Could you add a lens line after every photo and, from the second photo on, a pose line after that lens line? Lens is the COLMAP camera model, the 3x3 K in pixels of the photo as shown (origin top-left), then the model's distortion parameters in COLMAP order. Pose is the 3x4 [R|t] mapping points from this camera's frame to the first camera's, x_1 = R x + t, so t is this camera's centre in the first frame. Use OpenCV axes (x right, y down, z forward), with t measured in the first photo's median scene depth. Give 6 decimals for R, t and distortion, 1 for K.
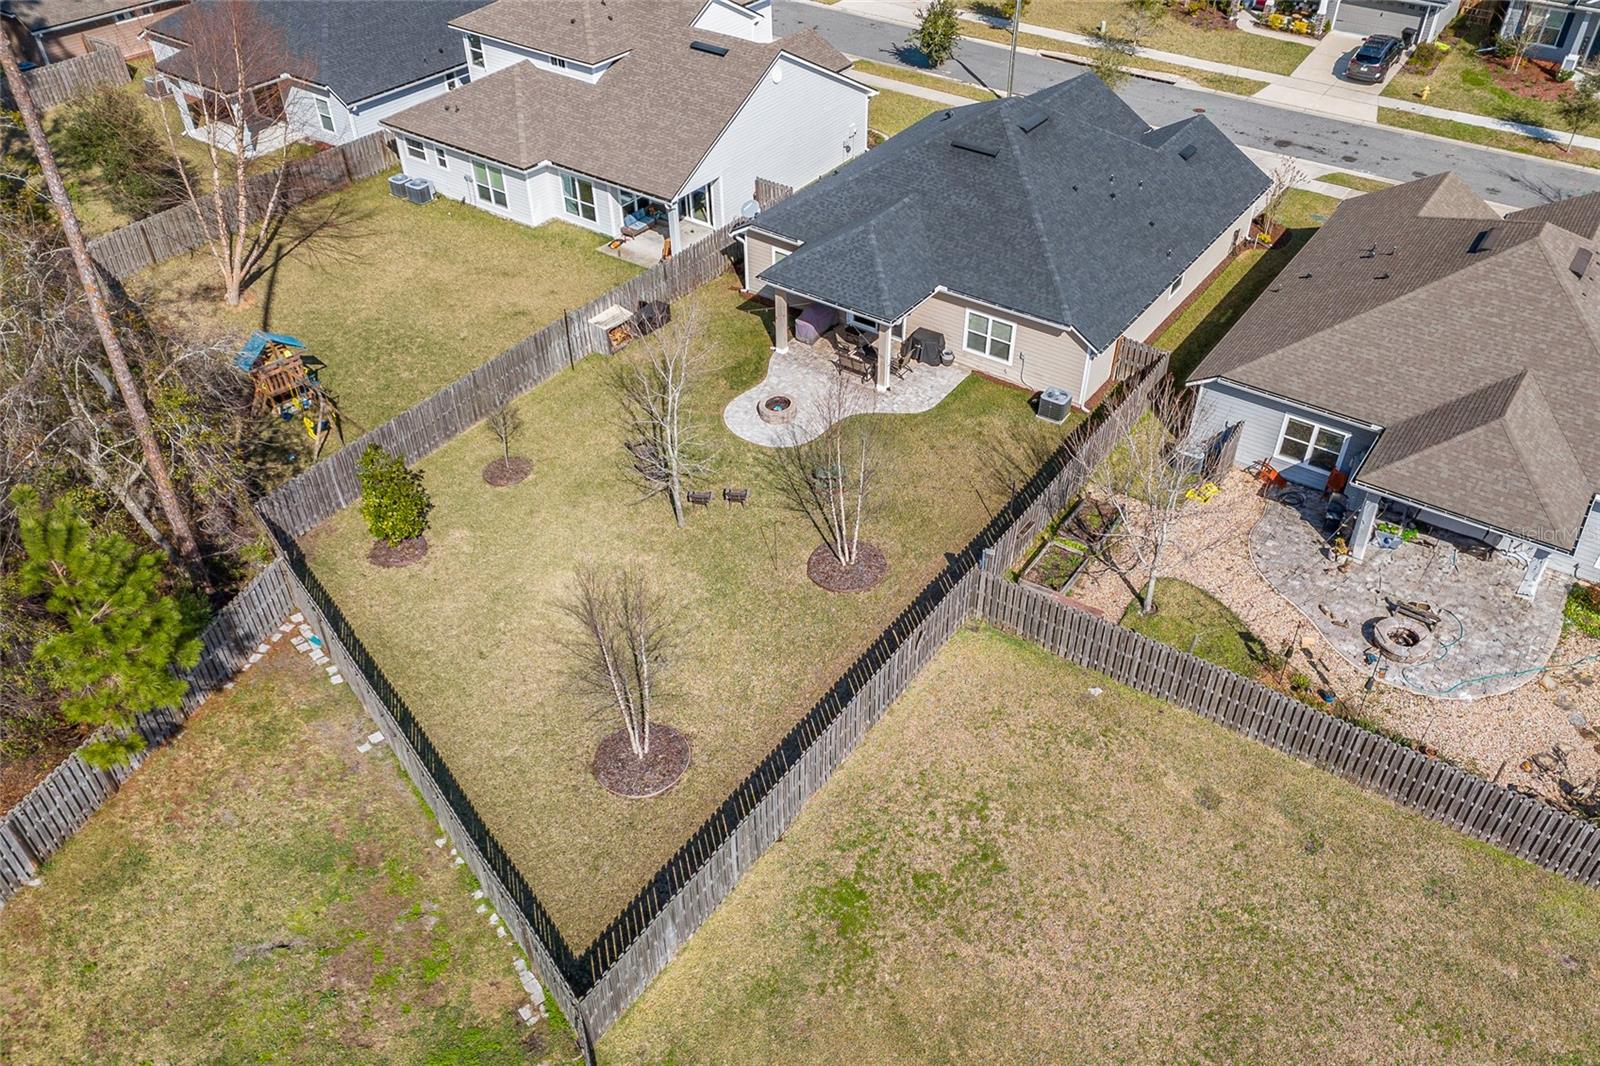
lens RADIAL K [[1196.2, 0, 790.4], [0, 1196.2, 534.6], [0, 0, 1]] dist [0.079969, -0.084574]
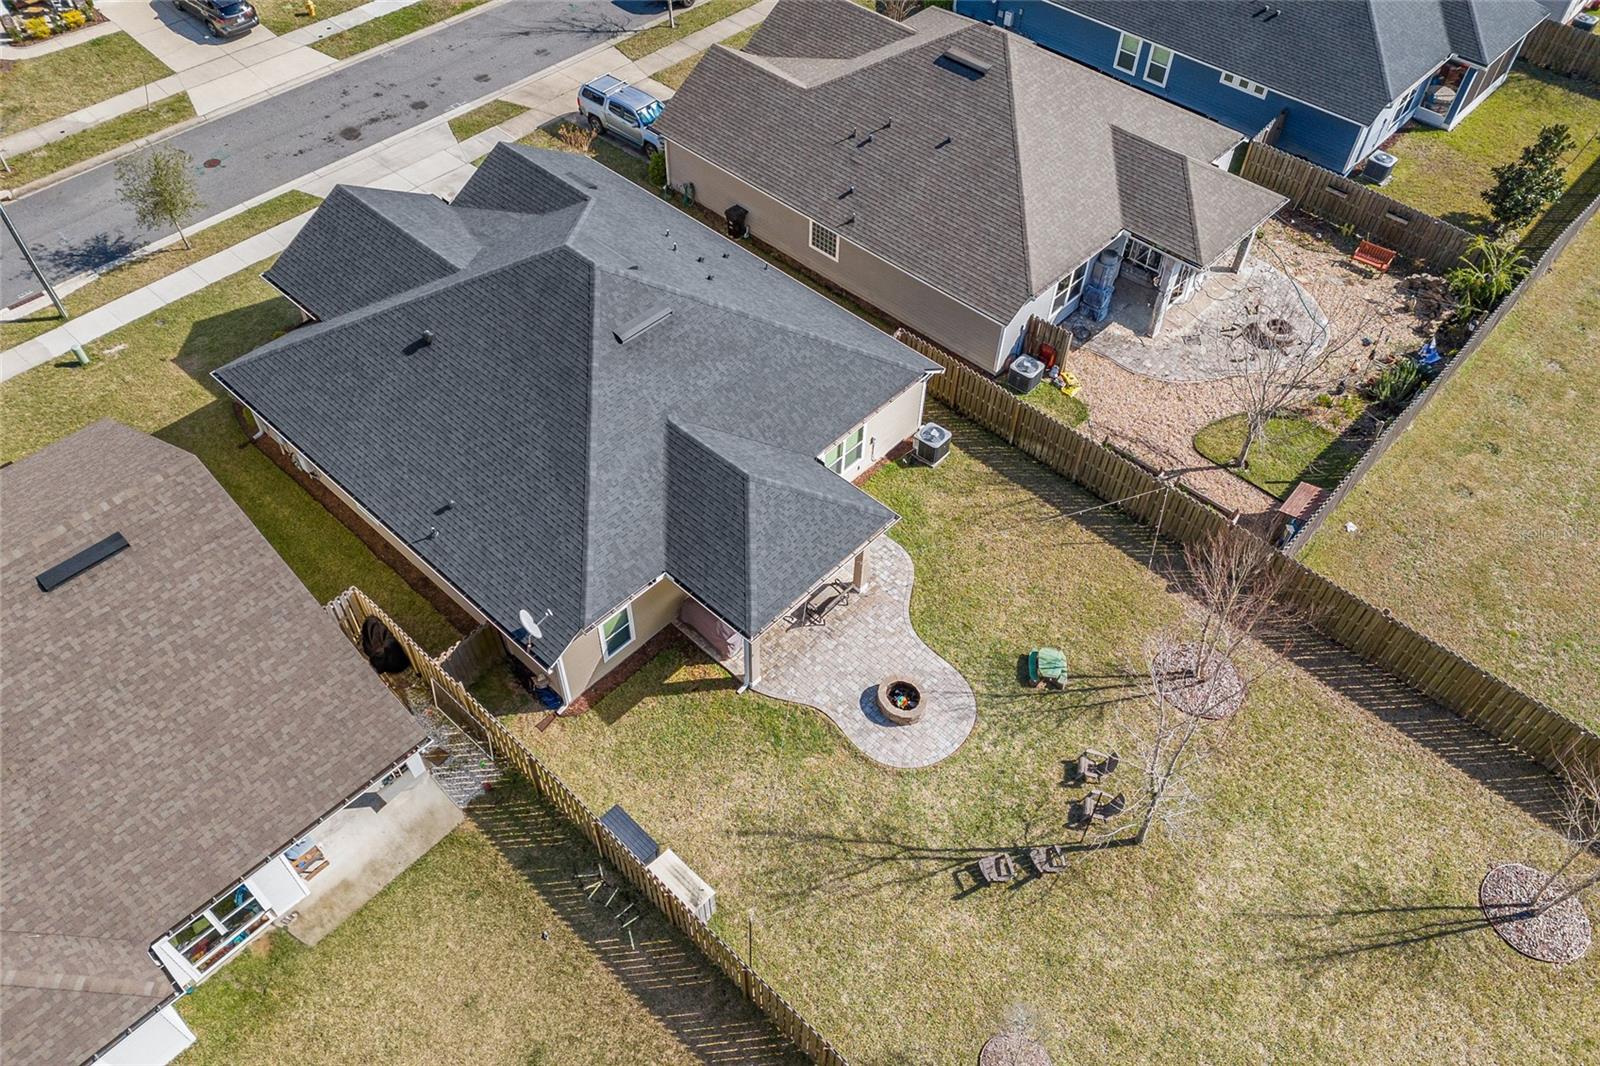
lens RADIAL K [[1196.2, 0, 790.4], [0, 1196.2, 534.6], [0, 0, 1]] dist [0.079969, -0.084574]
pose [[0.135737, -0.748663, 0.648907, -0.307962], [0.622795, 0.573858, 0.531801, -0.435240], [-0.770520, 0.331951, 0.544157, 0.425619]]
